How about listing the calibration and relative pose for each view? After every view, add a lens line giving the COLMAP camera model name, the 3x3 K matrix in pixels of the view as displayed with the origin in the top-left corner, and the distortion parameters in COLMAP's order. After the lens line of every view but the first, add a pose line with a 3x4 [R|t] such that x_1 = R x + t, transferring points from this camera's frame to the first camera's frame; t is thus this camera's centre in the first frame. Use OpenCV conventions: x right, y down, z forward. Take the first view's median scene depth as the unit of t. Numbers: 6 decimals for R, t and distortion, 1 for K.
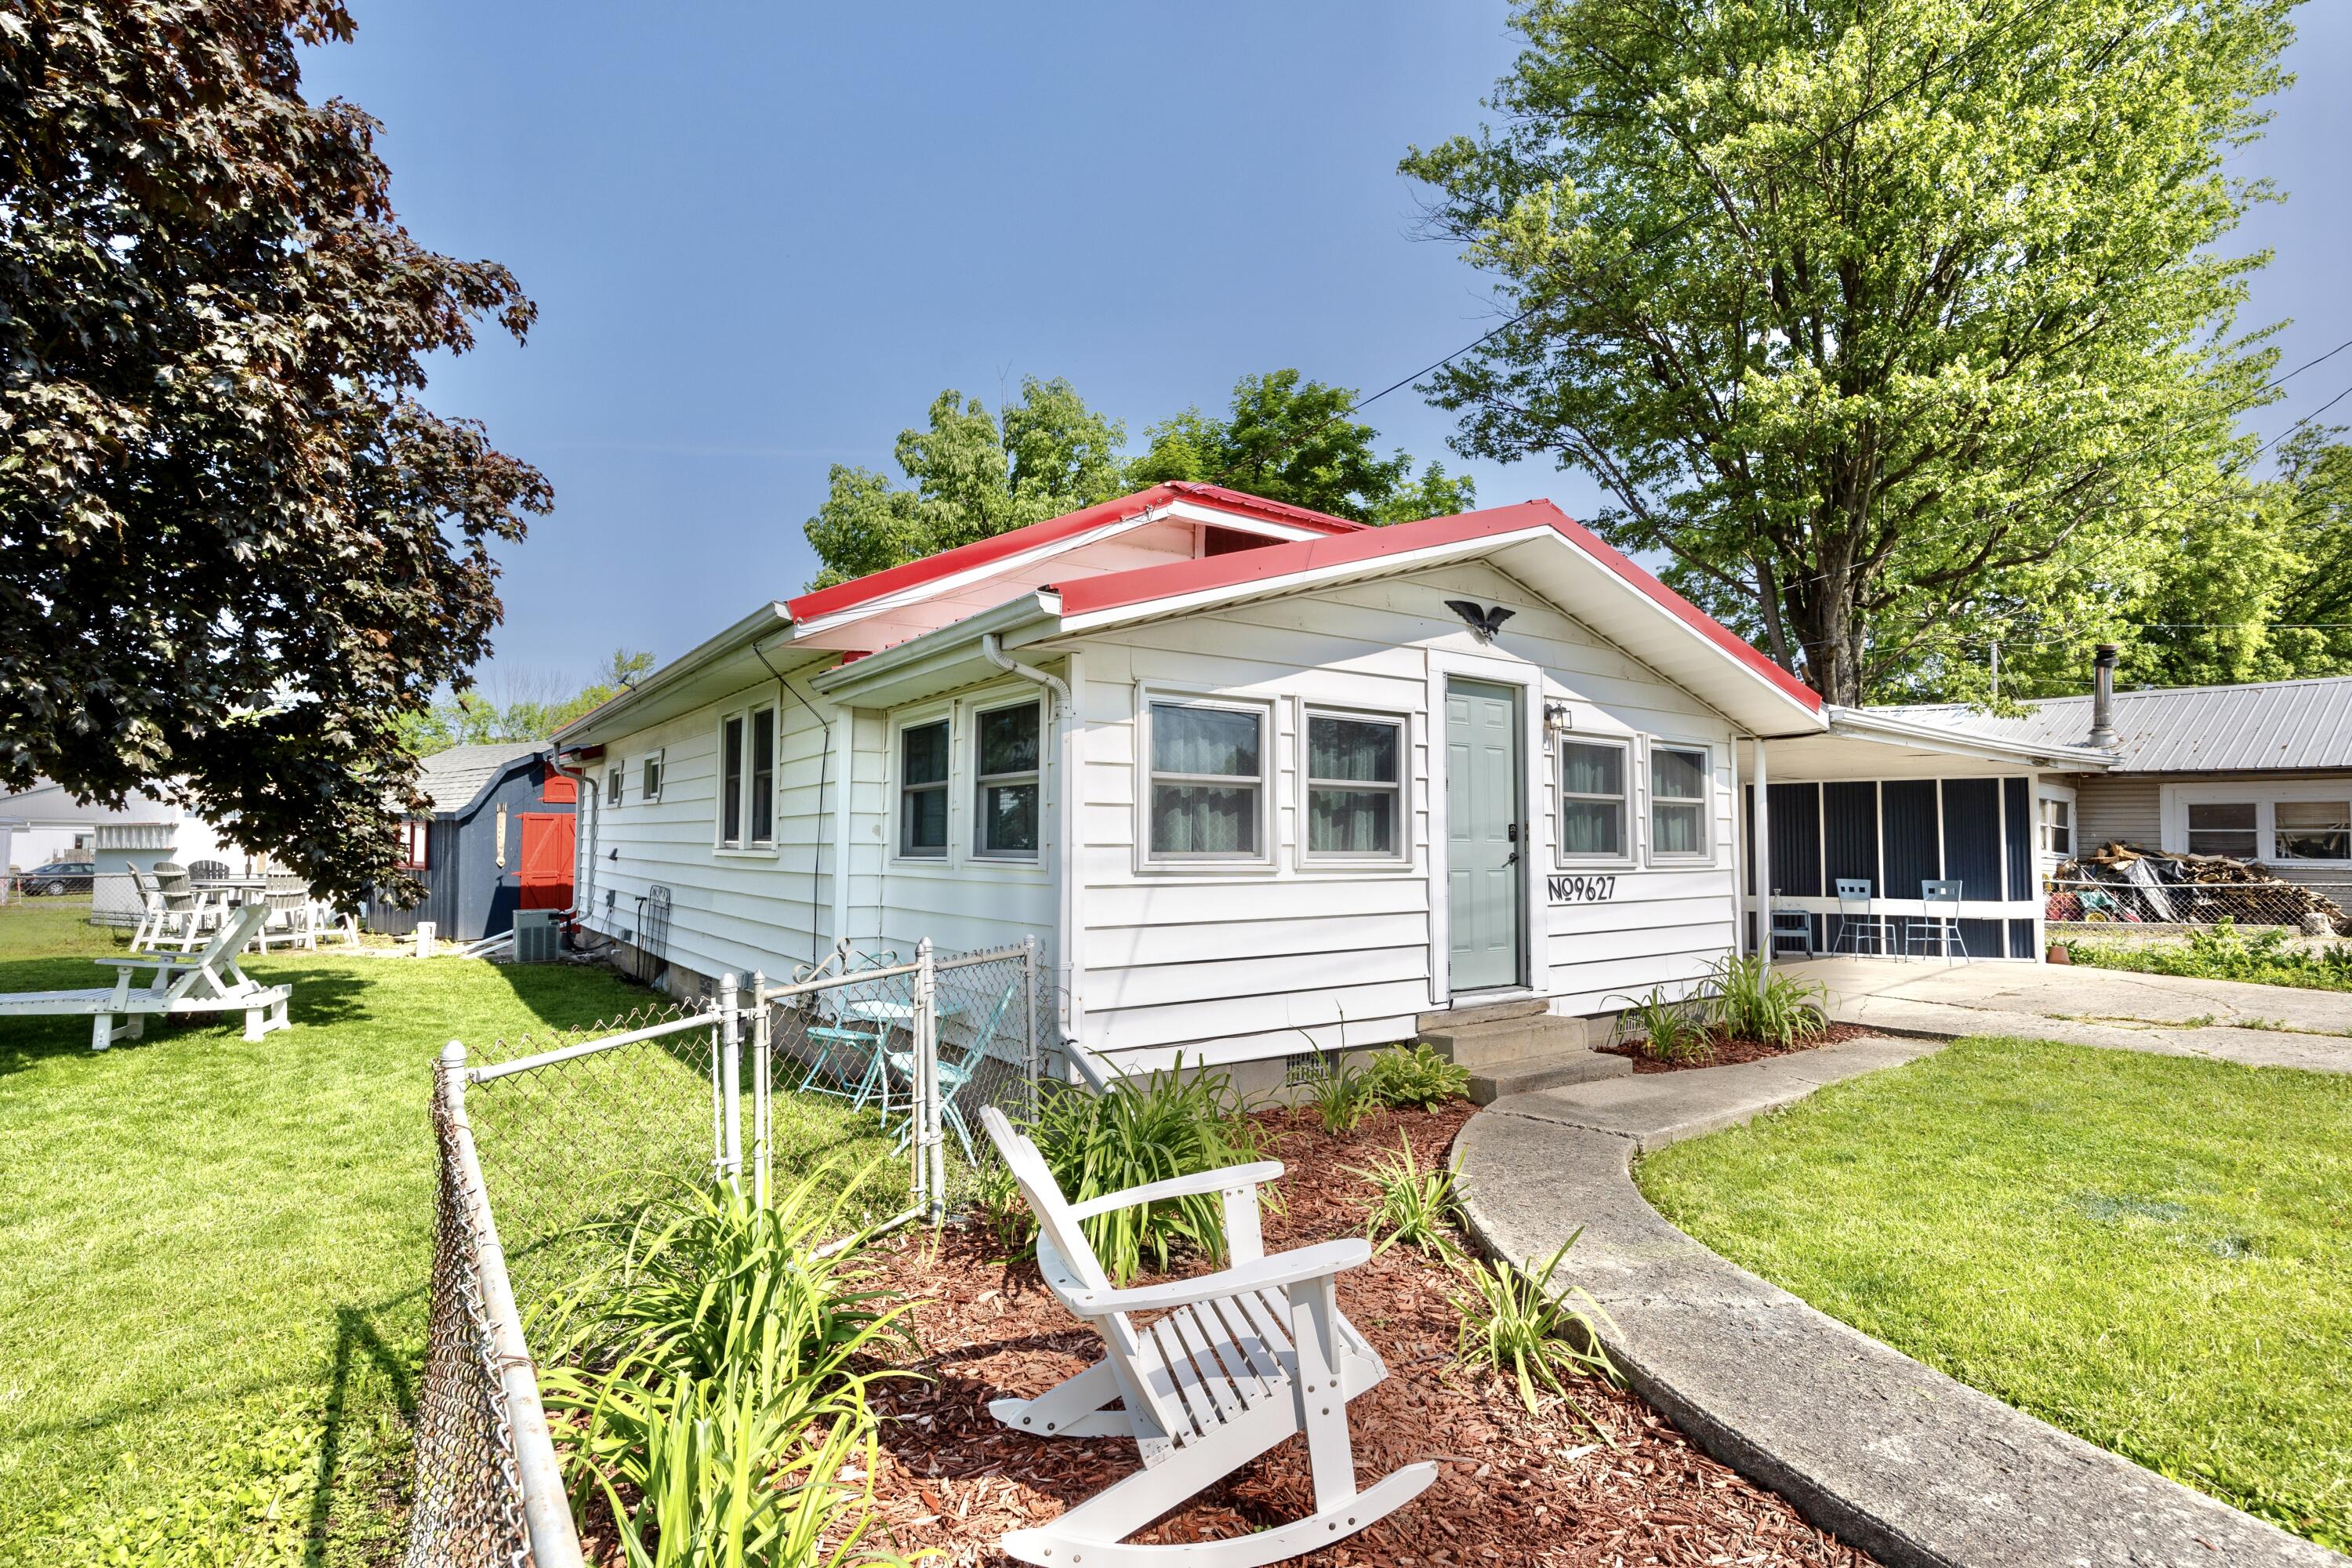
lens RADIAL K [[1113.8, 0, 1186.6], [0, 1113.8, 799.0], [0, 0, 1]] dist [-0.003132, -0.000126]
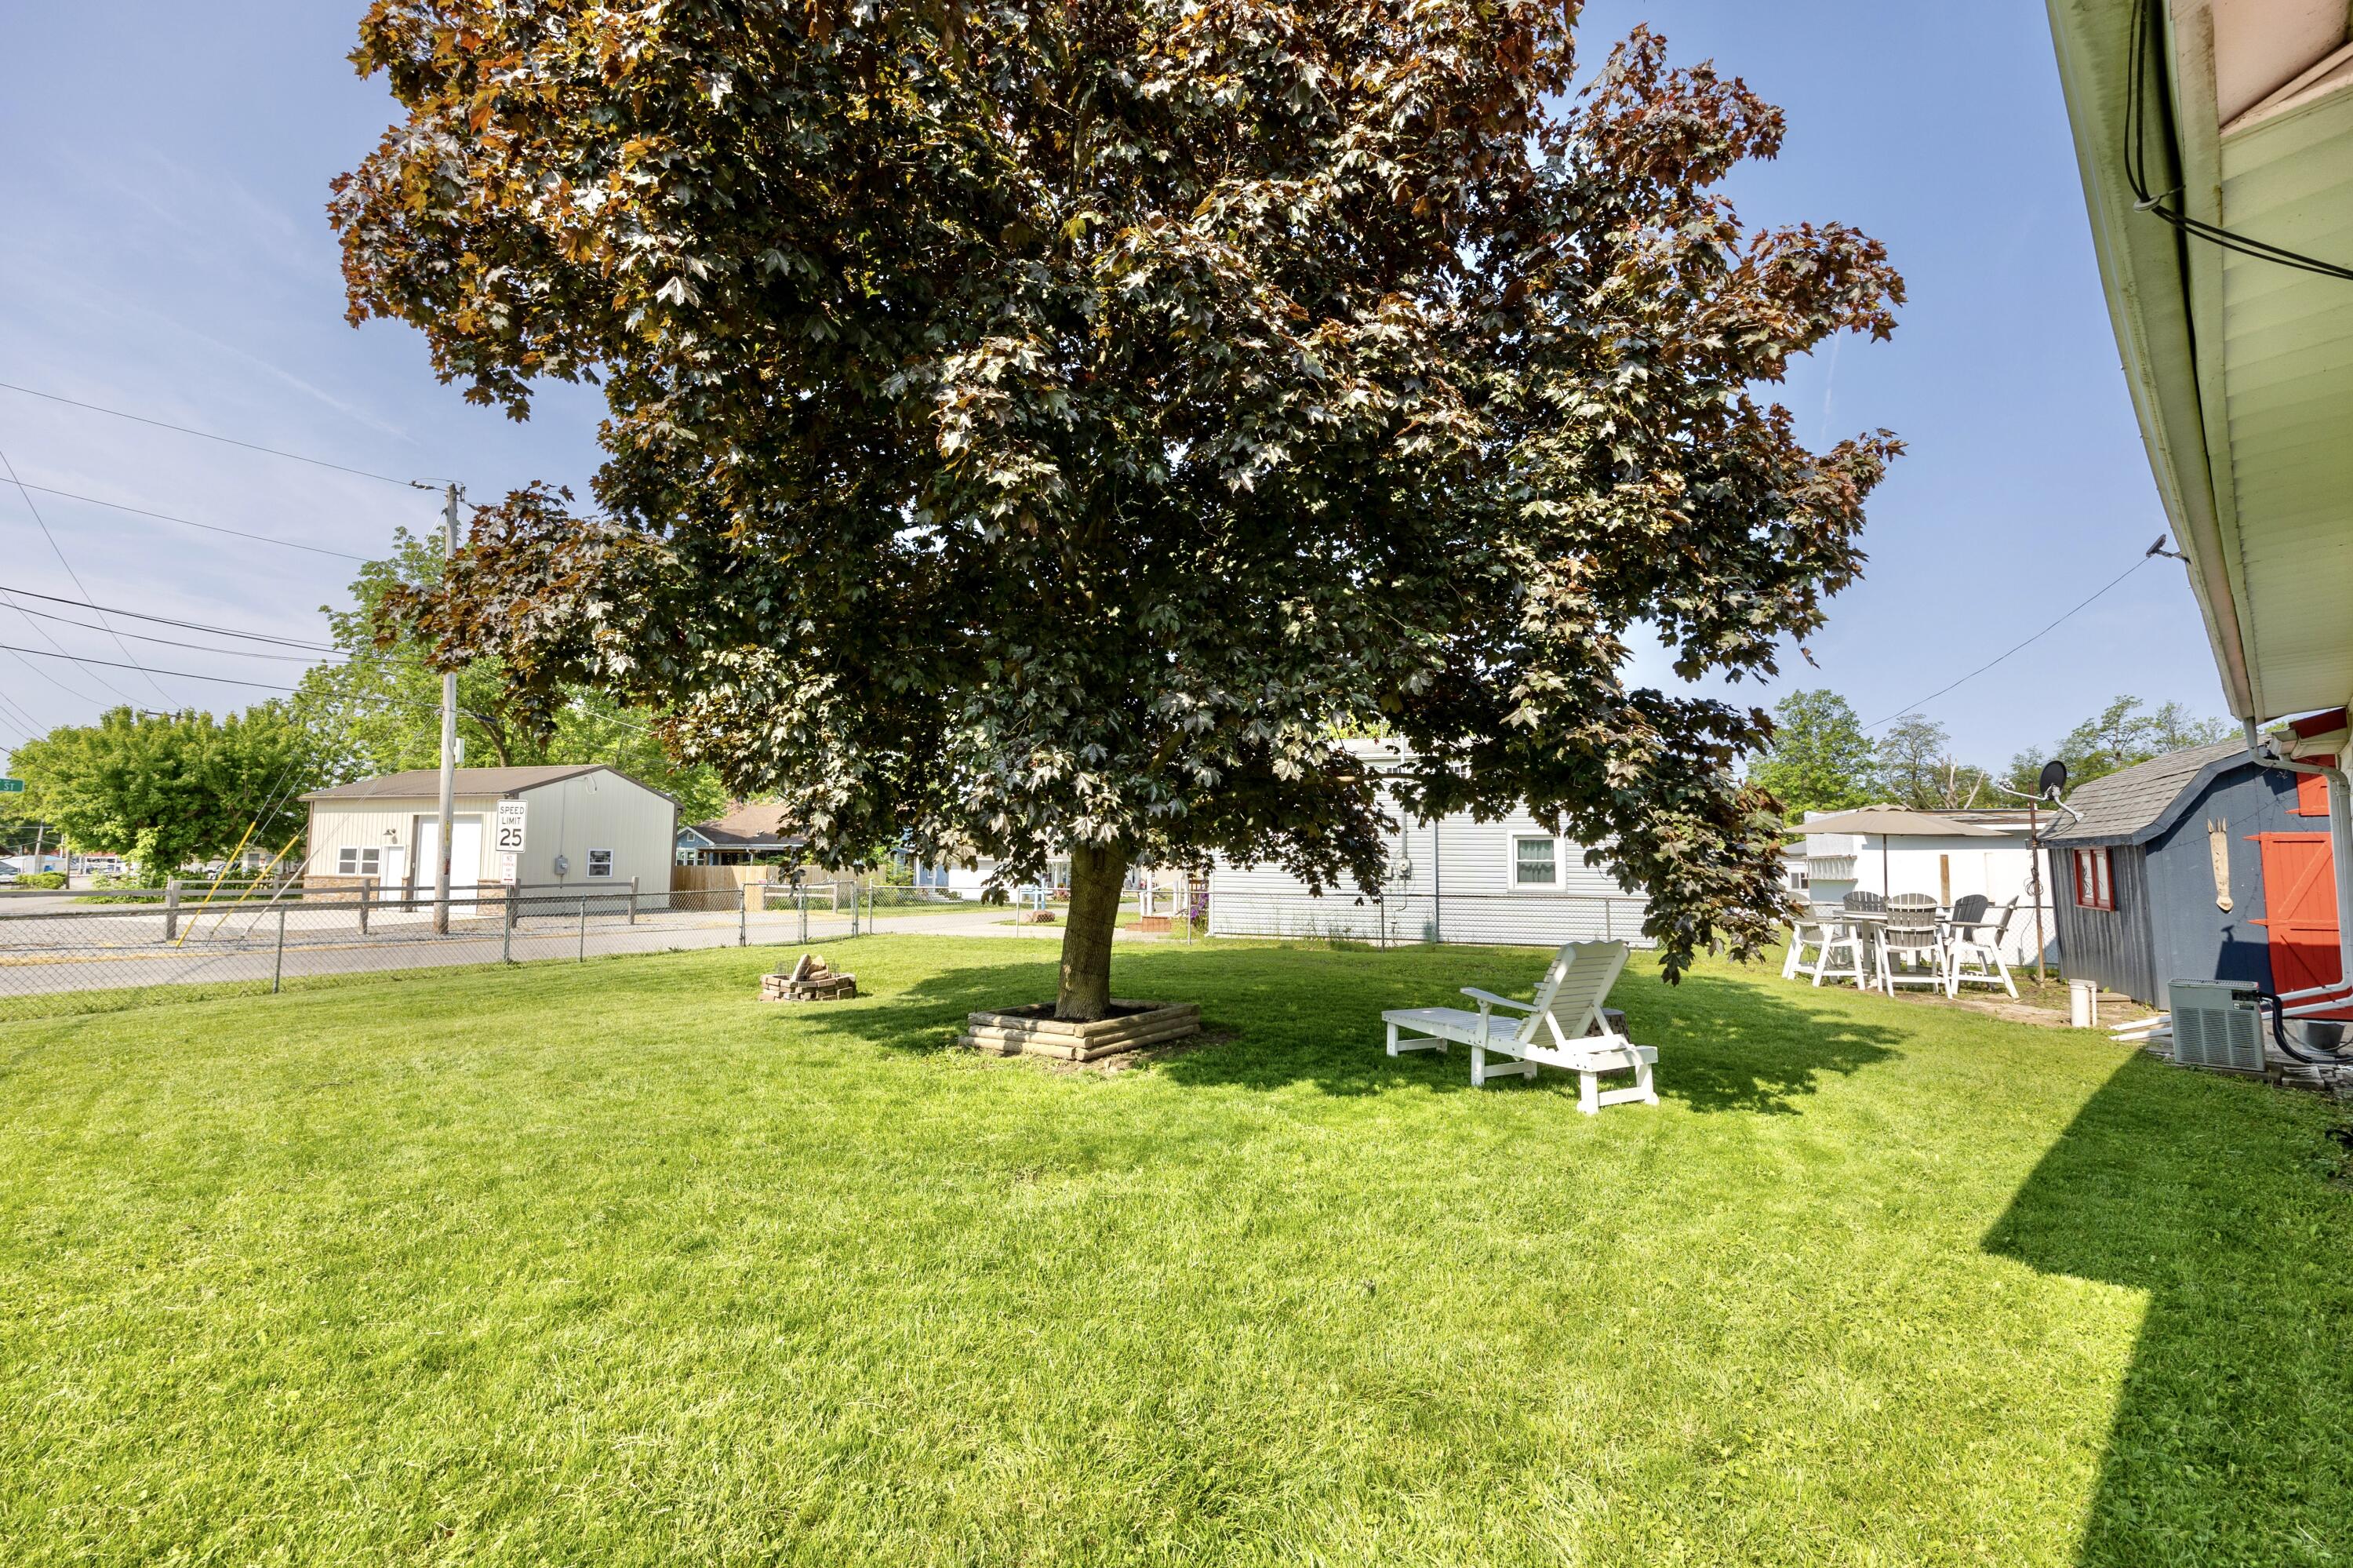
lens RADIAL K [[971.9, 0, 1191.4], [0, 971.9, 781.1], [0, 0, 1]] dist [0.013641, 0.000382]
pose [[0.111854, -0.089191, -0.989714, -0.153740], [0.030232, 0.995808, -0.086323, 0.031021], [0.993265, -0.020265, 0.114082, 0.659510]]
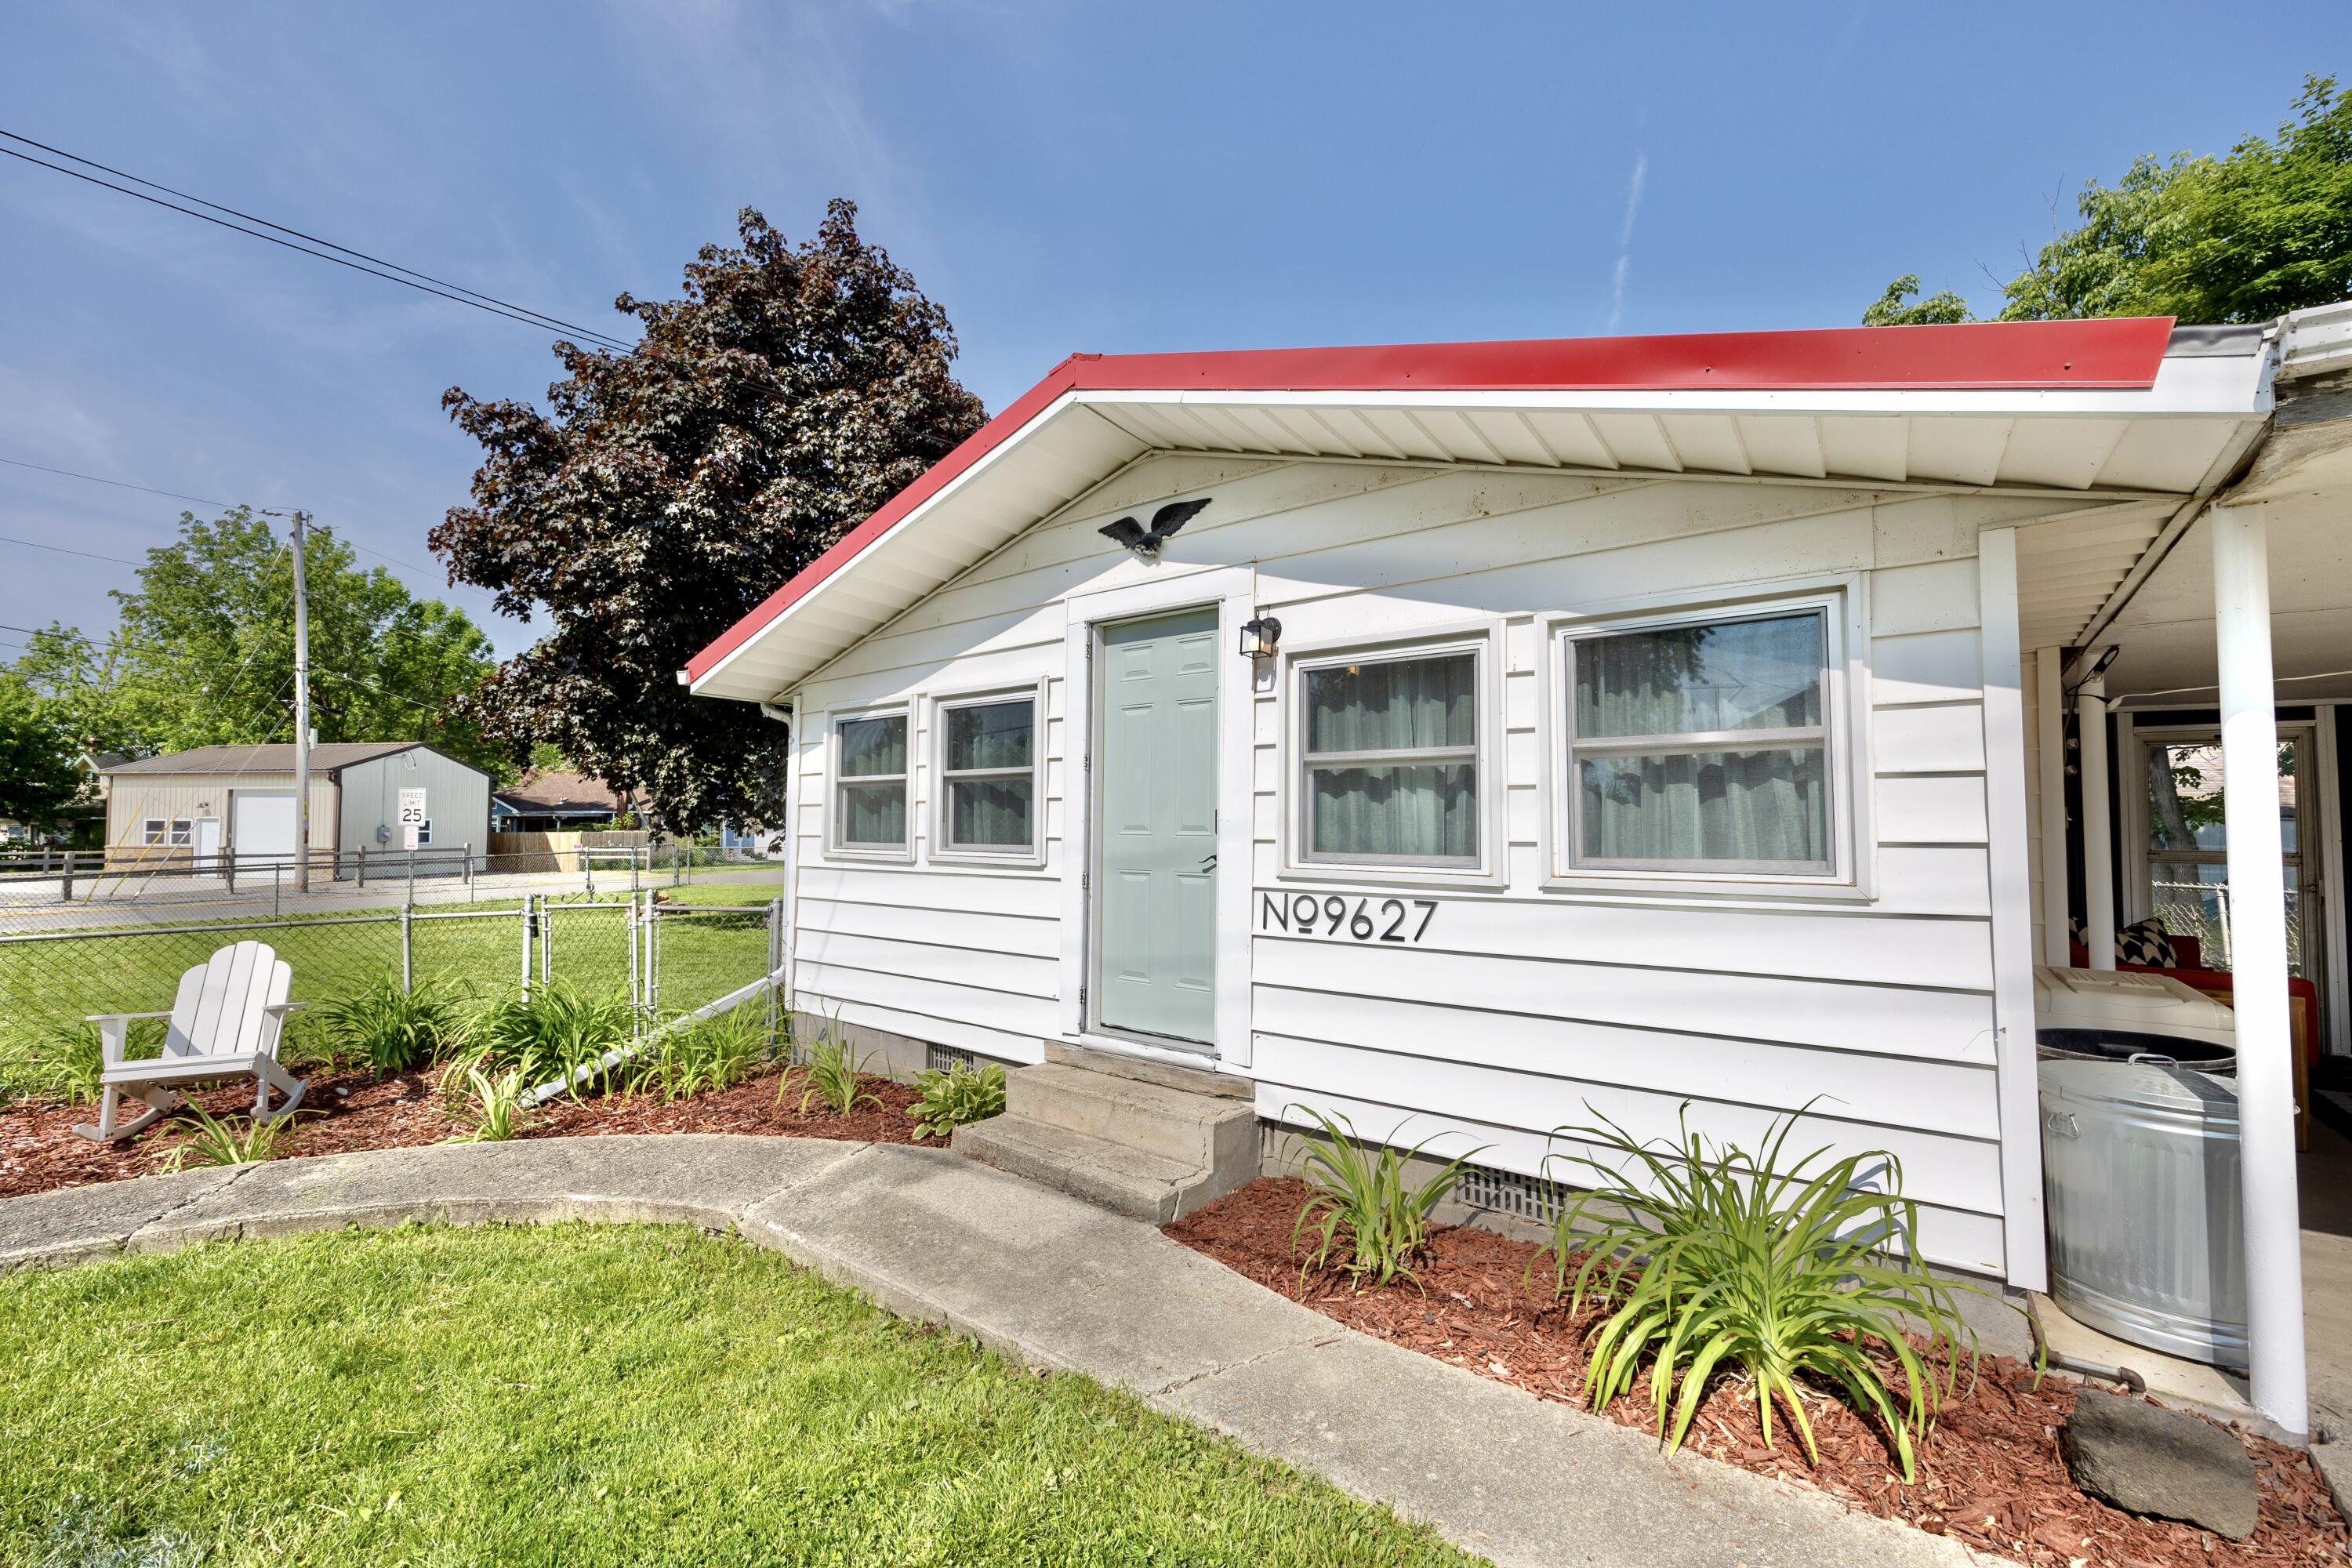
lens RADIAL K [[971.4, 0, 1176.7], [0, 971.4, 782.6], [0, 0, 1]] dist [0.013641, 0.000382]
pose [[0.272947, -0.045266, -0.960964, 0.841646], [0.041945, 0.998502, -0.035121, 0.026079], [0.961114, -0.030722, 0.274436, 0.799963]]
